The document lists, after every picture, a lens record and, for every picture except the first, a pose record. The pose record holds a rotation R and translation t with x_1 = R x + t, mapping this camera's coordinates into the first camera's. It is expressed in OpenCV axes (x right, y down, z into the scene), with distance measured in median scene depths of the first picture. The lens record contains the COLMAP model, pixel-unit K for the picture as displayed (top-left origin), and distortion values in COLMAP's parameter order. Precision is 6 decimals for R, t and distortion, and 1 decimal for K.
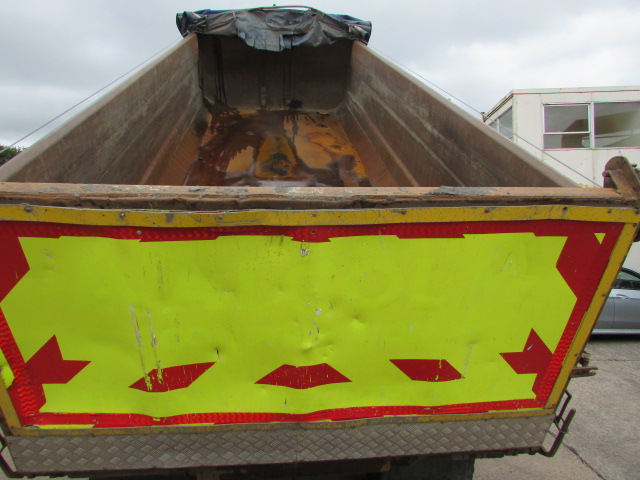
lens RADIAL K [[455.7, 0, 320.0], [0, 455.7, 240.0], [0, 0, 1]] dist [-0.008261, 0.000156]
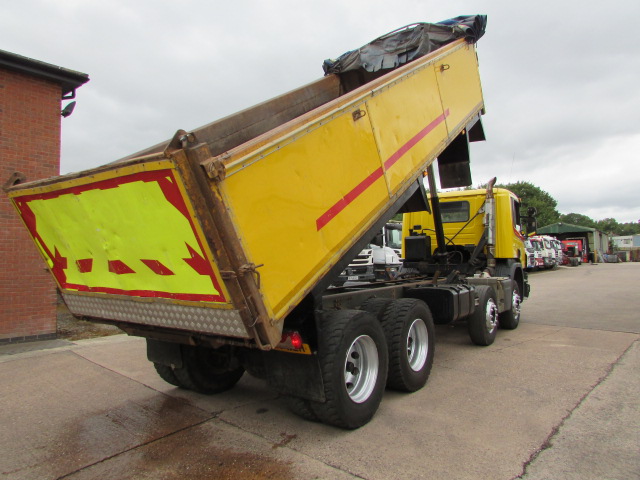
lens RADIAL K [[466.1, 0, 320.0], [0, 466.1, 240.0], [0, 0, 1]] dist [-0.010128, 0.001691]
pose [[0.745596, -0.030114, -0.665717, 1.879980], [-0.005859, 0.998644, -0.051736, 0.264794], [0.666372, 0.042474, 0.744409, 0.074373]]
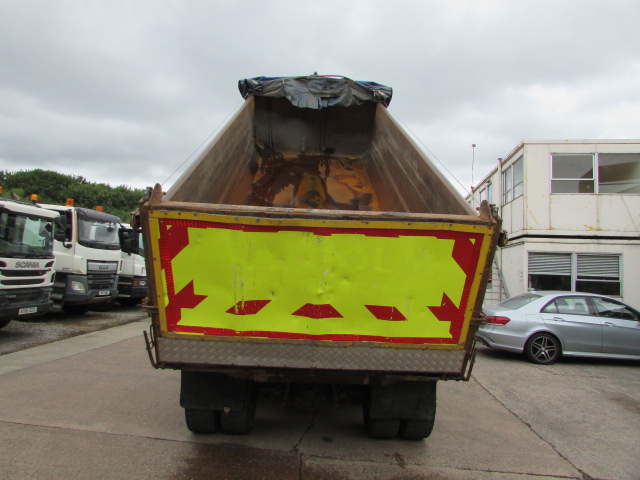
lens RADIAL K [[461.5, 0, 323.8], [0, 461.5, 243.4], [0, 0, 1]] dist [-0.012390, -0.000554]
pose [[0.996907, 0.038811, -0.068337, 0.102765], [-0.043570, 0.996624, -0.069590, 0.144645], [0.065406, 0.072352, 0.995232, -0.852075]]
